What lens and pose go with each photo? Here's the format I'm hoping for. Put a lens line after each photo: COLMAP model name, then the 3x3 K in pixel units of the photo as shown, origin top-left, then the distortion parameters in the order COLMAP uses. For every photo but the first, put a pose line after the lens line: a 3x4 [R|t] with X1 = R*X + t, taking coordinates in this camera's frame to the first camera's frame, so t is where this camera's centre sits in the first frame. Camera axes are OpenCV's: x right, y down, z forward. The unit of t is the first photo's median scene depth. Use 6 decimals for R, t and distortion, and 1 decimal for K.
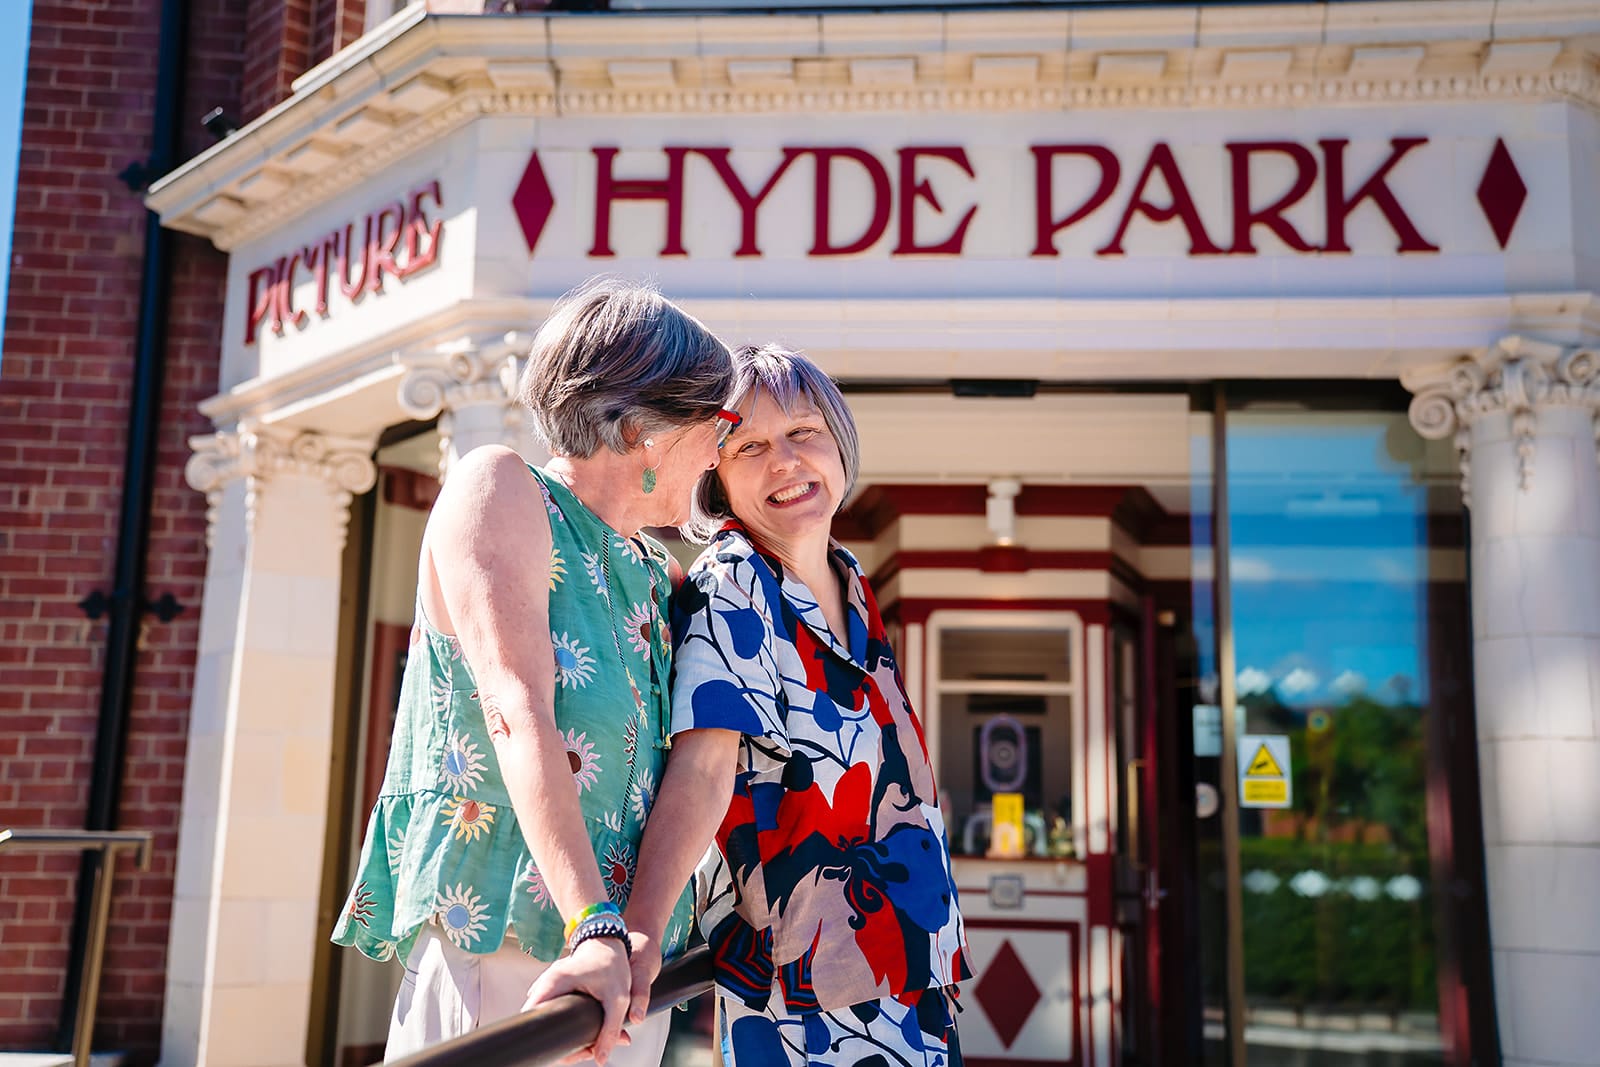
lens RADIAL K [[1815.7, 0, 800.0], [0, 1815.7, 533.5], [0, 0, 1]] dist [0.103744, 0.009616]
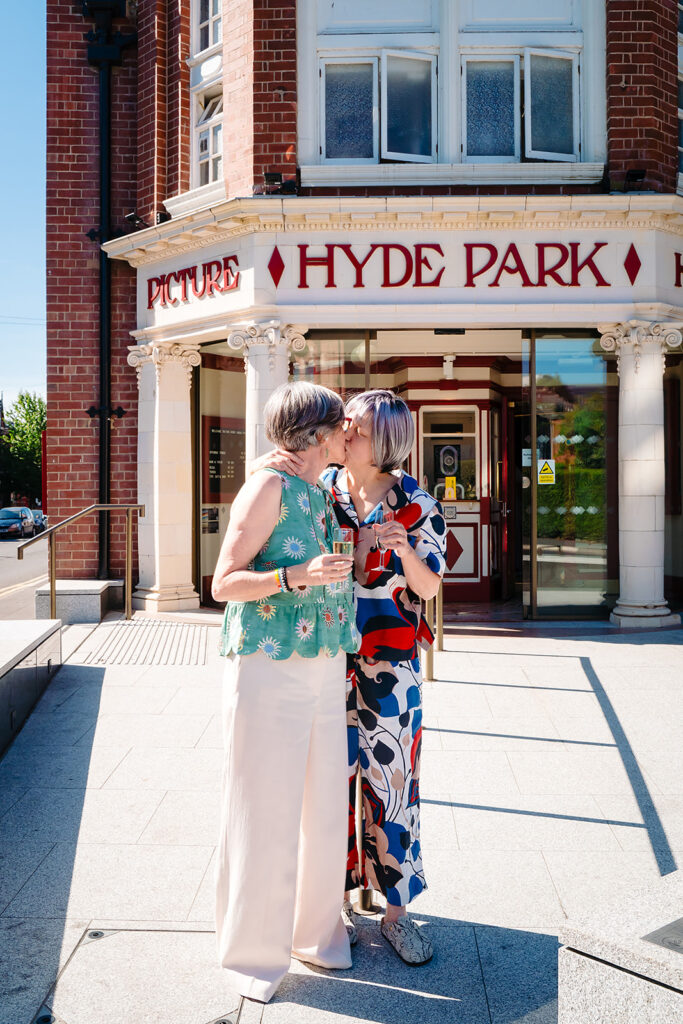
lens RADIAL K [[1037.5, 0, 341.5], [0, 1037.5, 512.0], [0, 0, 1]] dist [-0.067333, 0.006121]
pose [[0.998804, -0.029525, 0.038978, -0.121174], [0.020426, 0.976173, 0.216030, -0.156705], [-0.044427, -0.214975, 0.975608, -0.537304]]
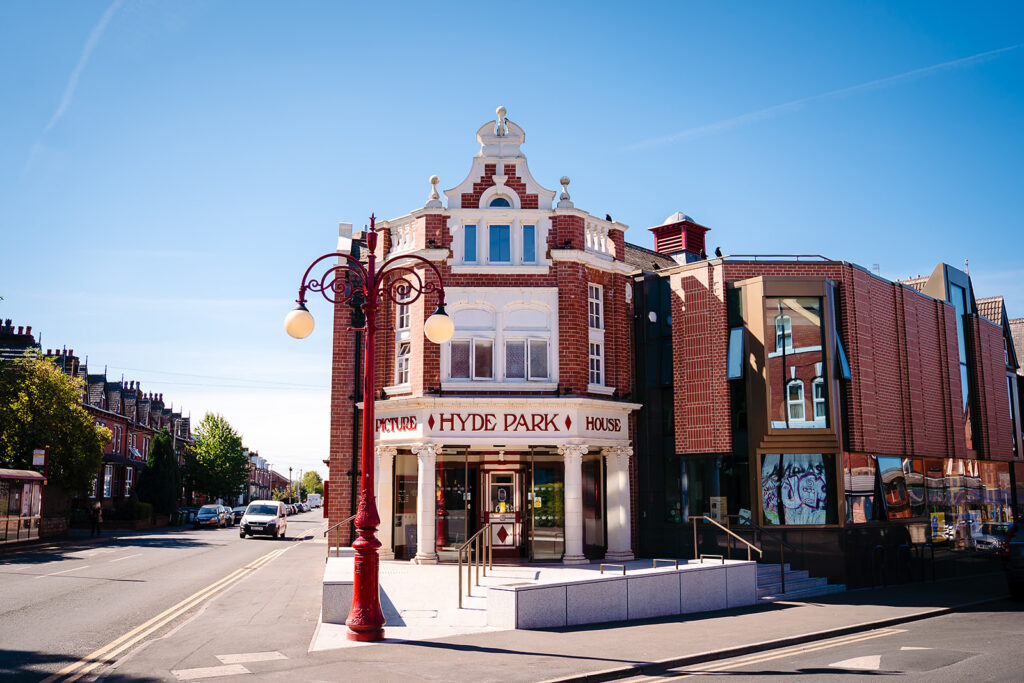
lens RADIAL K [[970.8, 0, 512.0], [0, 970.8, 341.5], [0, 0, 1]] dist [-0.057555, -0.001029]
pose [[0.995020, -0.010847, 0.099083, -0.202474], [0.005713, 0.998633, 0.051950, -0.669413], [-0.099511, -0.051126, 0.993722, -2.613533]]
